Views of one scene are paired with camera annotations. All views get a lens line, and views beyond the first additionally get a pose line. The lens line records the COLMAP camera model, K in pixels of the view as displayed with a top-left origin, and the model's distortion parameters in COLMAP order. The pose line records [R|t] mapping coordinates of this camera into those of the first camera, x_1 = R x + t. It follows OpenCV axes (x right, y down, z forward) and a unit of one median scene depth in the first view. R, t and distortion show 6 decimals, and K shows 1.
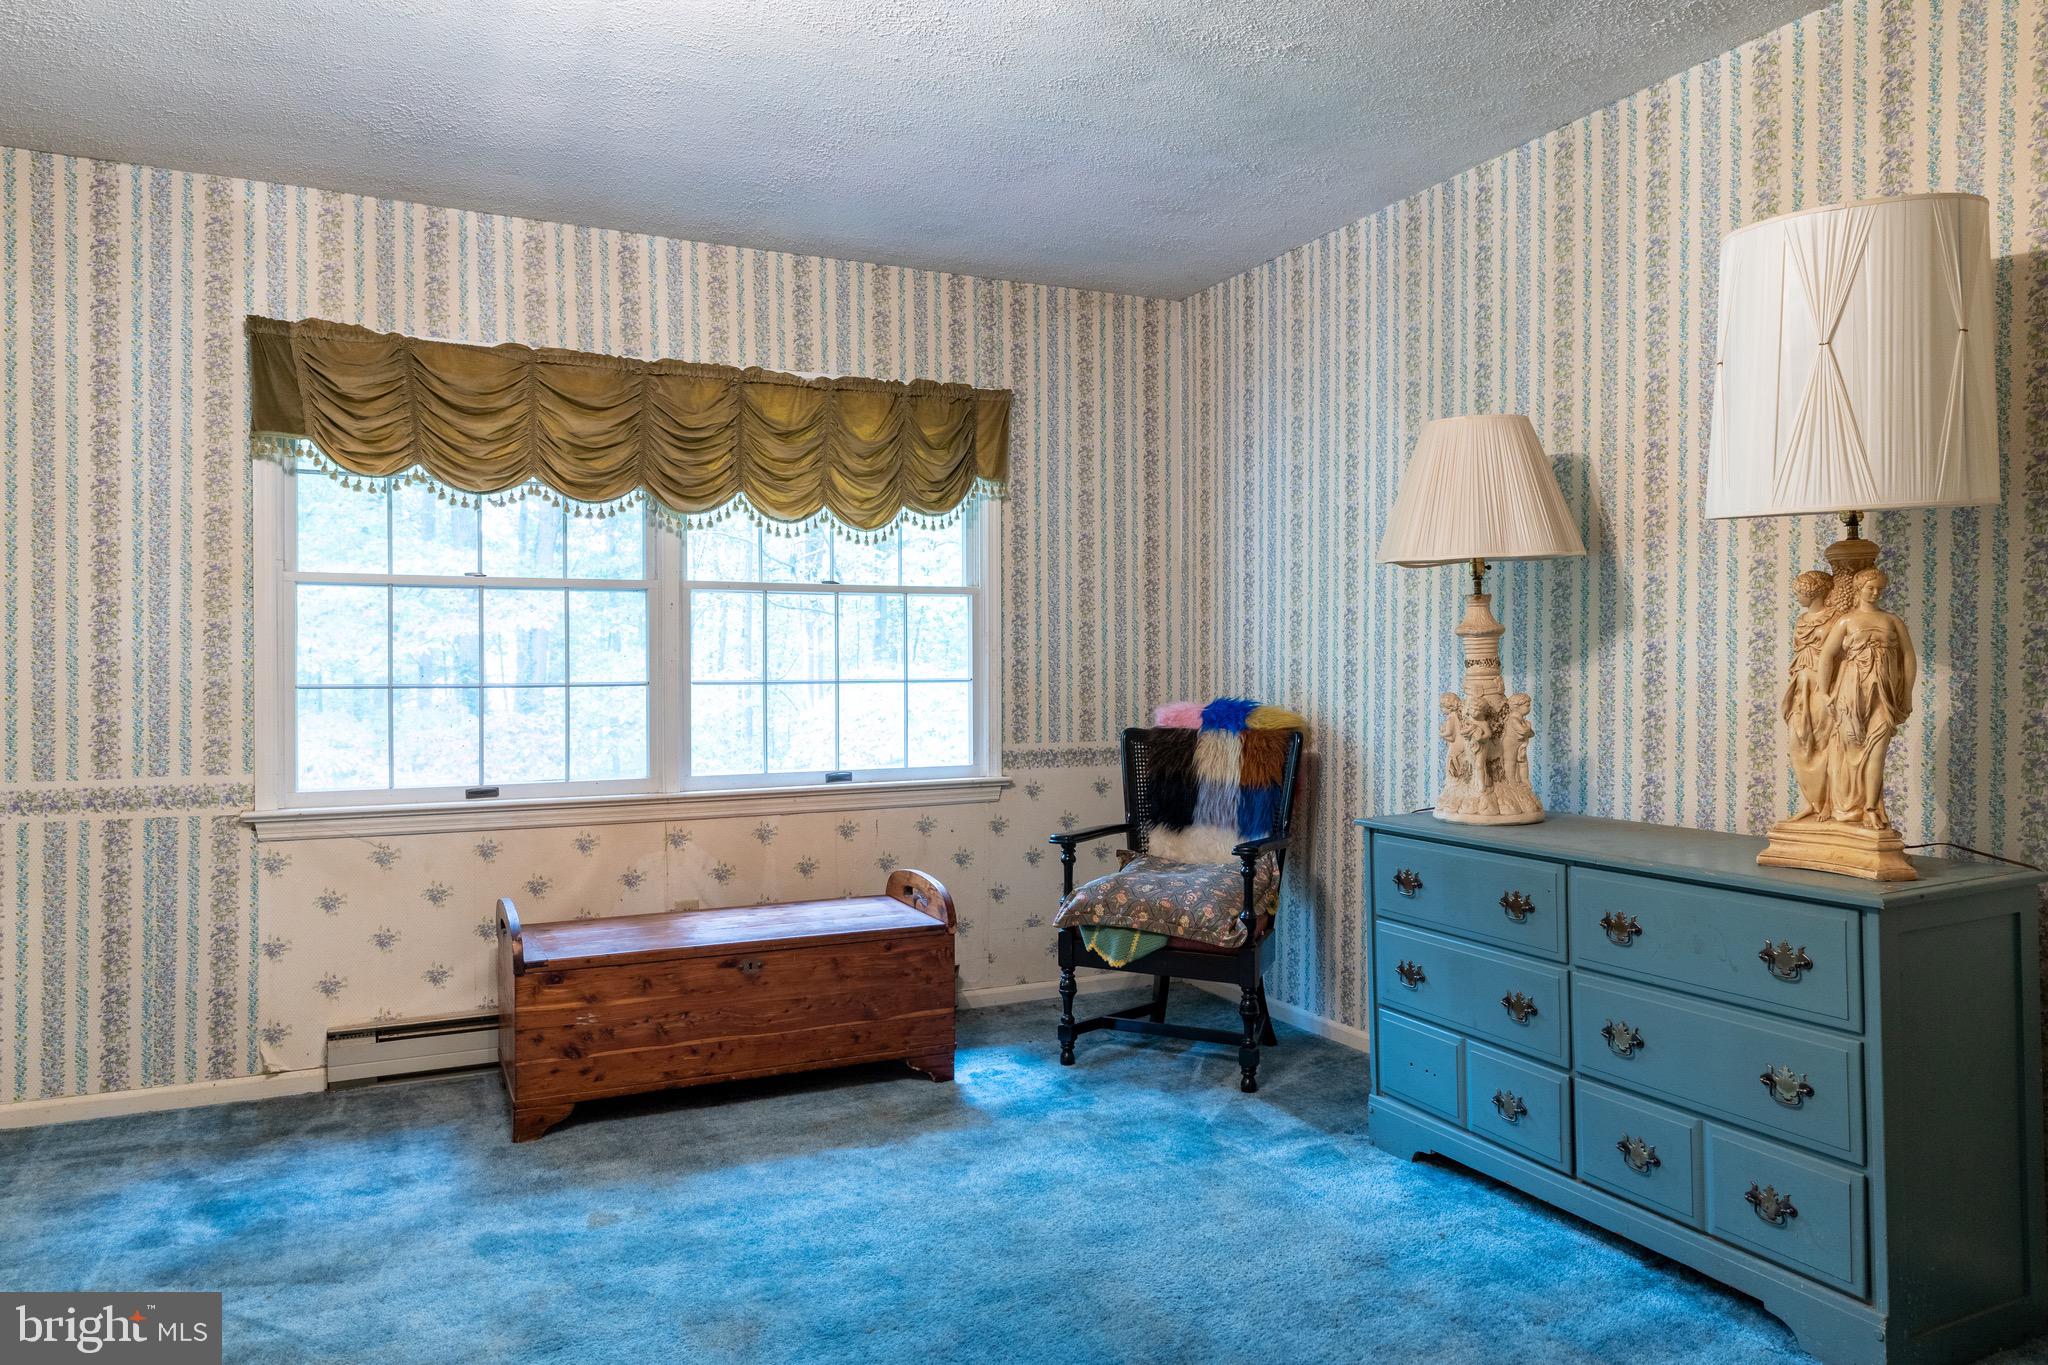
lens RADIAL K [[1378.5, 0, 1030.0], [0, 1378.5, 666.2], [0, 0, 1]] dist [0.011115, -0.007420]
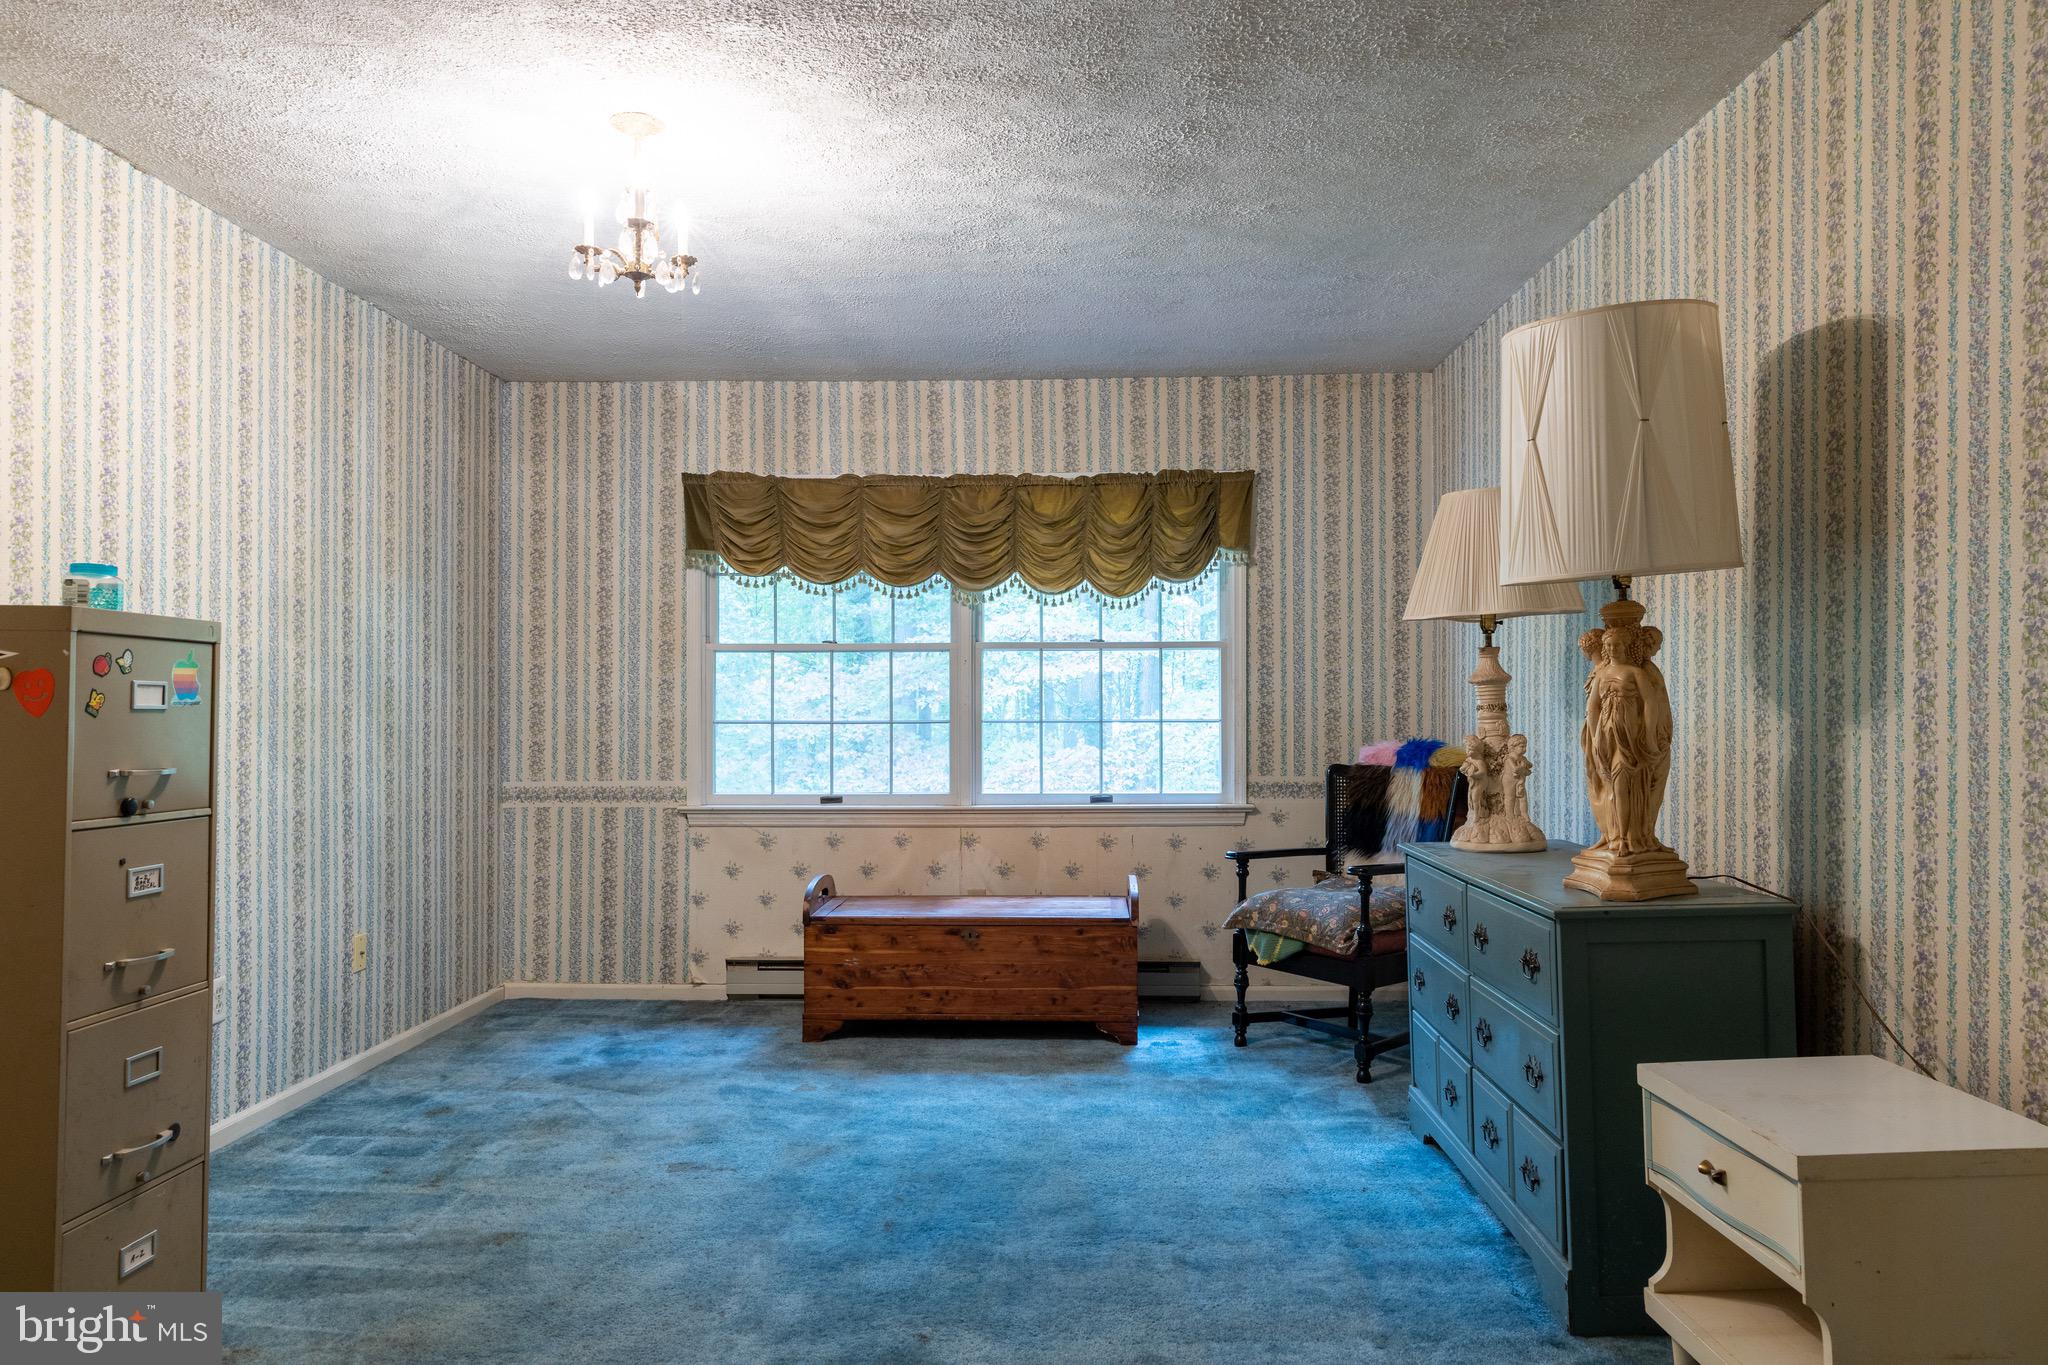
lens RADIAL K [[1378.5, 0, 1019.4], [0, 1378.5, 697.2], [0, 0, 1]] dist [0.011115, -0.007420]
pose [[0.886458, -0.001448, -0.462806, 0.441696], [-0.001435, 0.999982, -0.005877, -0.003551], [0.462806, 0.005874, 0.886440, -0.148576]]
